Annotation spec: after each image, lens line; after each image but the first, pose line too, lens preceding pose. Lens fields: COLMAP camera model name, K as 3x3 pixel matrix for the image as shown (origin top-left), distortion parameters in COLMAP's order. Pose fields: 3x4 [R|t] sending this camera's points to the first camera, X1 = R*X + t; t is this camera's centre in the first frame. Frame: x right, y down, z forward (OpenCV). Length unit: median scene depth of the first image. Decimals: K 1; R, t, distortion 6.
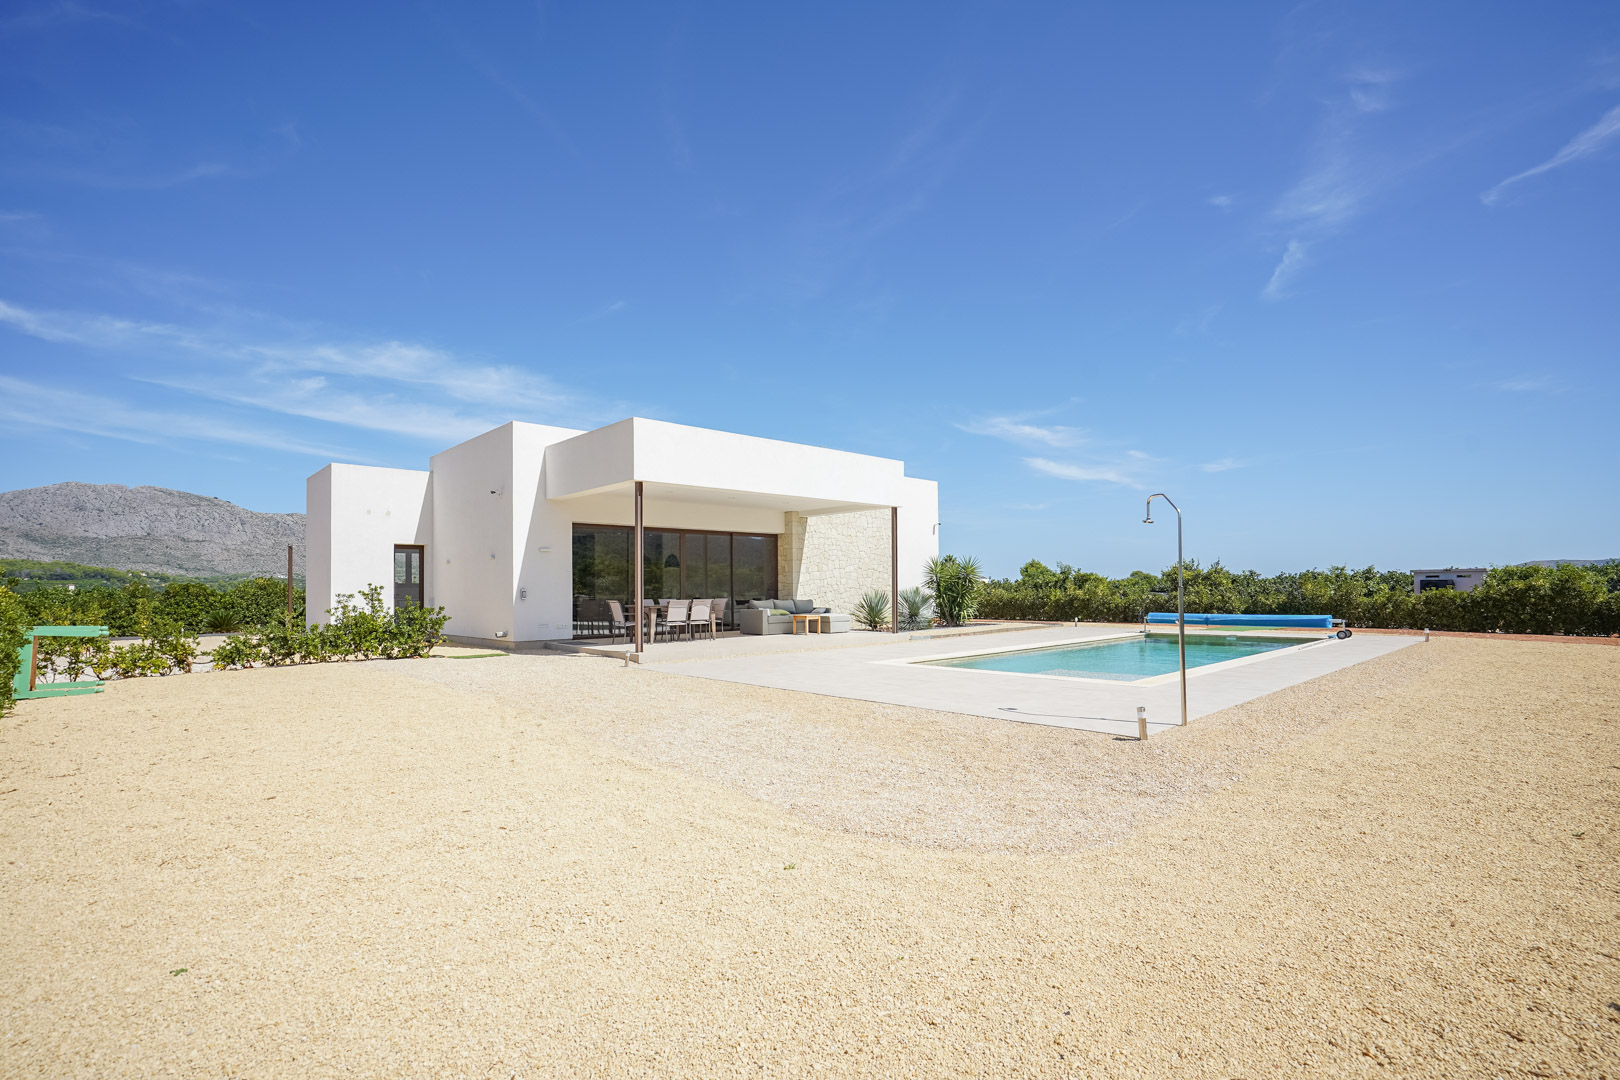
lens RADIAL K [[753.3, 0, 842.7], [0, 753.3, 586.9], [0, 0, 1]] dist [-0.007852, 0.000943]
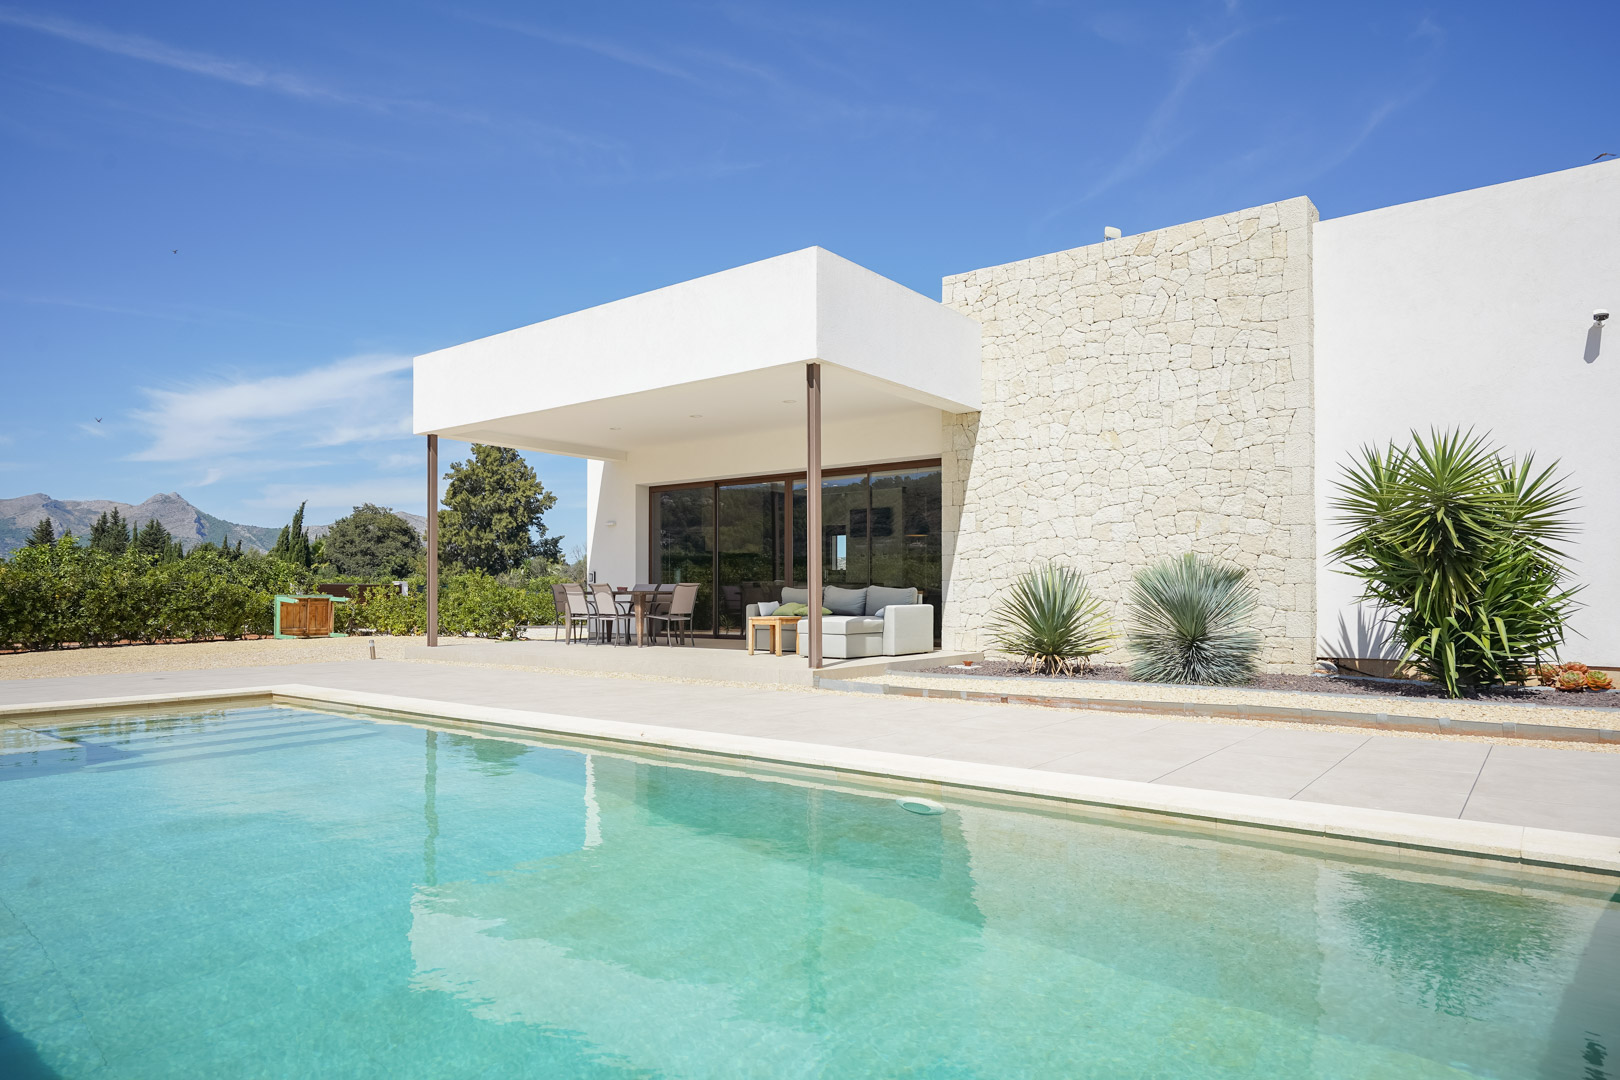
lens RADIAL K [[983.3, 0, 838.7], [0, 983.3, 587.3], [0, 0, 1]] dist [0.001869, 0.000647]
pose [[0.136654, 0.000298, -0.990619, 0.558213], [0.001338, 0.999999, 0.000485, 0.015748], [0.990618, -0.001392, 0.136654, 0.865603]]
